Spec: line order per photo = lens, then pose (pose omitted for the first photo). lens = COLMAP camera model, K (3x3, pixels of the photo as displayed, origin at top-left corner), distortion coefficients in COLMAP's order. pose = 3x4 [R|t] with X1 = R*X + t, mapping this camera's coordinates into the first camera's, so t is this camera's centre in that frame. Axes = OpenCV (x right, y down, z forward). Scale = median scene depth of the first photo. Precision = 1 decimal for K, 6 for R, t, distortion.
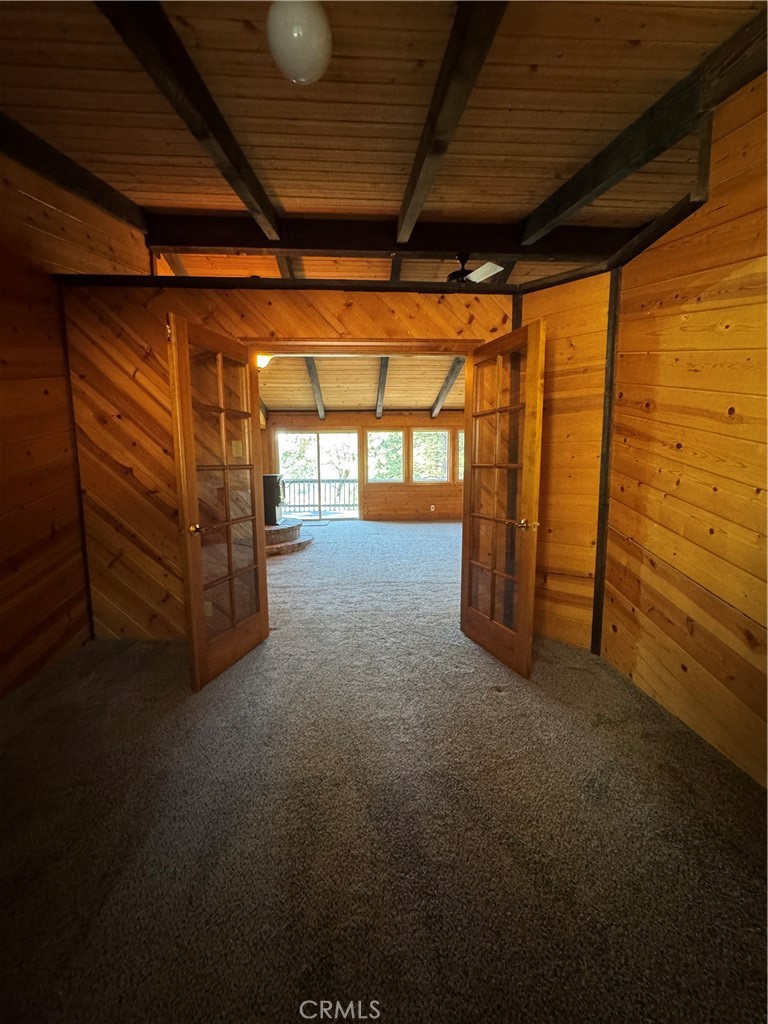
lens RADIAL K [[412.5, 0, 379.8], [0, 412.5, 512.9], [0, 0, 1]] dist [-0.002256, -0.000097]
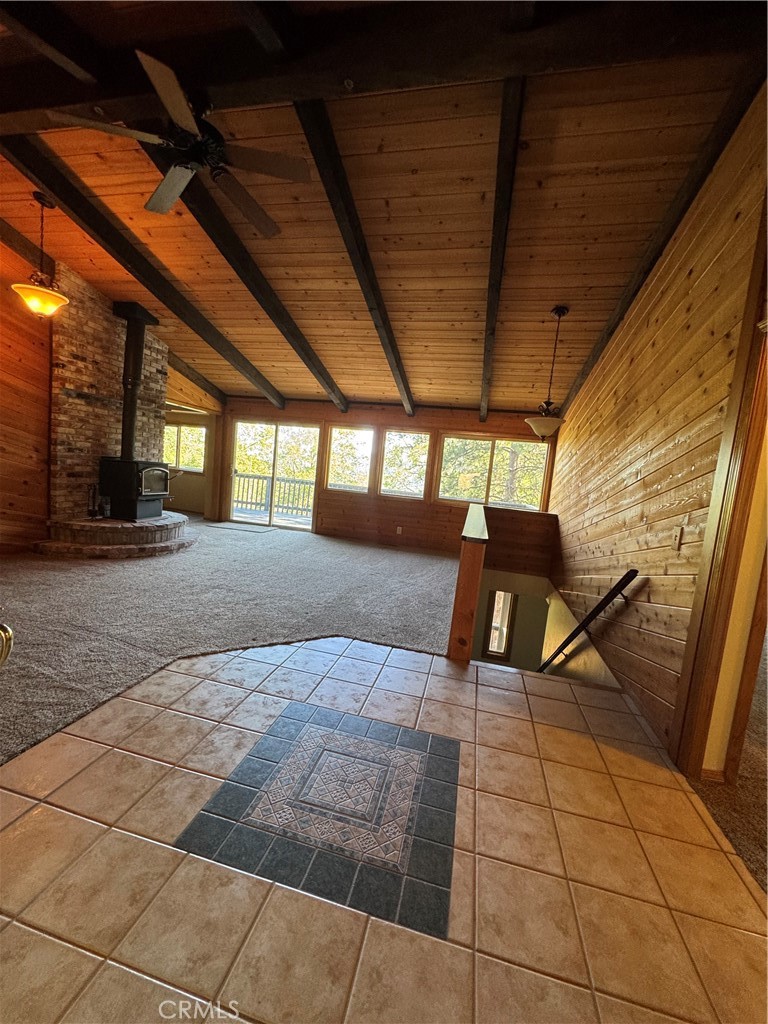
lens RADIAL K [[412.5, 0, 383.4], [0, 412.5, 511.8], [0, 0, 1]] dist [-0.002256, -0.000097]
pose [[0.923418, 0.144995, -0.355353, 0.380506], [-0.143933, 0.989145, 0.029579, -0.067255], [0.355785, 0.023833, 0.934264, 0.263678]]
